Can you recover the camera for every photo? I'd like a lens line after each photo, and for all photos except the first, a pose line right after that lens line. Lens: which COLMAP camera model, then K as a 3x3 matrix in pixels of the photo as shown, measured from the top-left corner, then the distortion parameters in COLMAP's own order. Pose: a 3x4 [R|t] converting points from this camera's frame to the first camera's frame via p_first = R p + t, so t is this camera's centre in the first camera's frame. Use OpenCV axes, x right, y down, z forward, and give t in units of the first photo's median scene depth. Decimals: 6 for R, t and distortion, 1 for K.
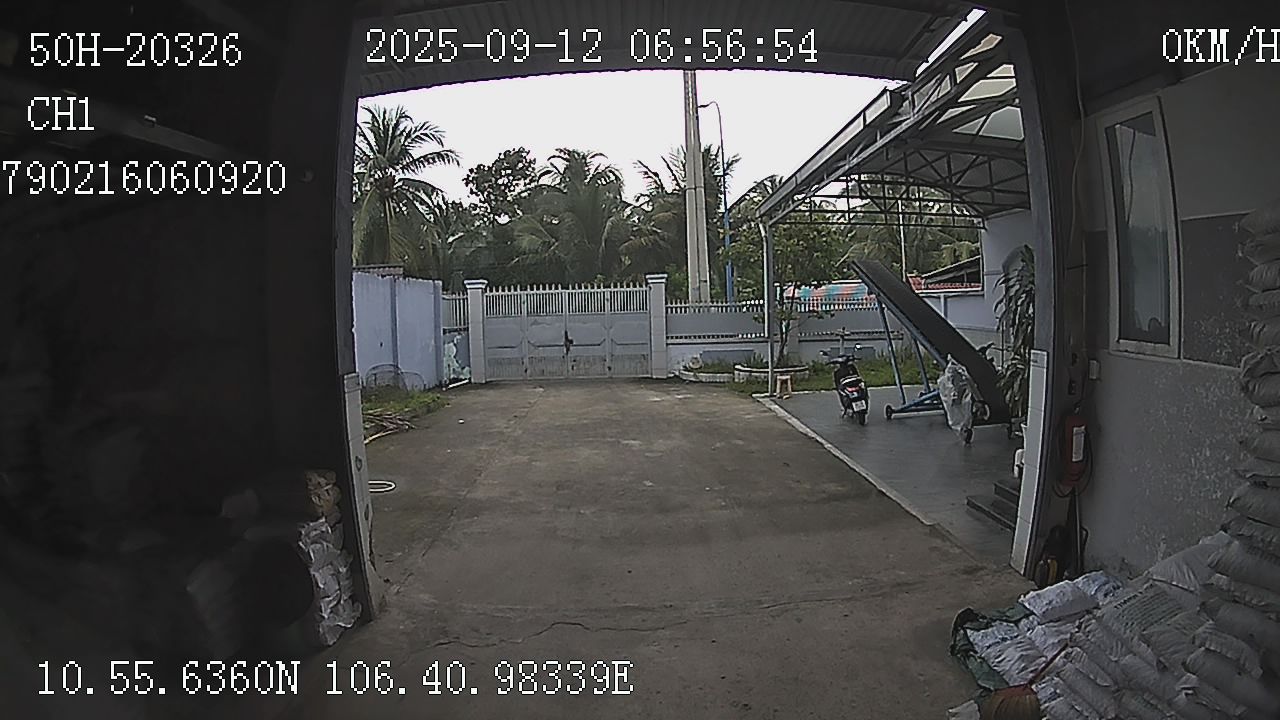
lens RADIAL K [[762.5, 0, 647.9], [0, 762.5, 364.6], [0, 0, 1]] dist [-0.372815, 0.110690]
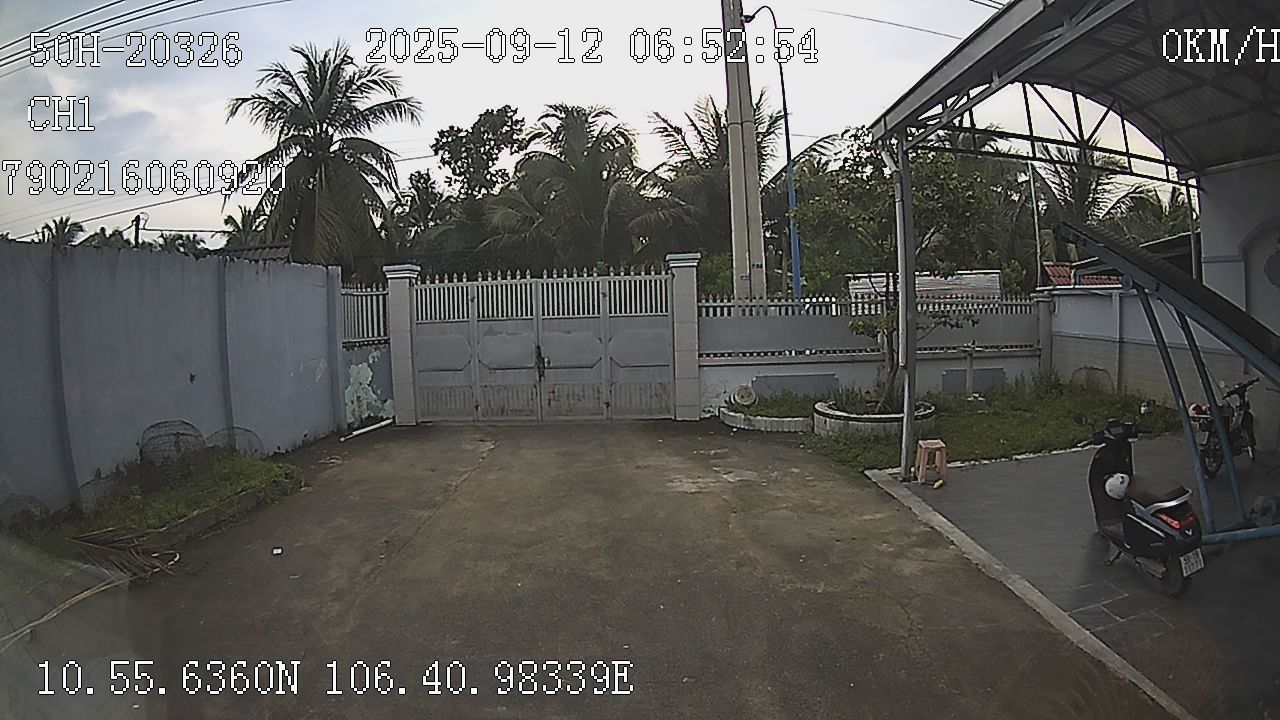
lens RADIAL K [[762.5, 0, 647.9], [0, 762.5, 364.6], [0, 0, 1]] dist [-0.372815, 0.110690]
pose [[0.999712, 0.000963, -0.023963, -0.002540], [-0.000969, 1.000000, -0.000230, -0.028306], [0.023962, 0.000253, 0.999713, 0.383098]]
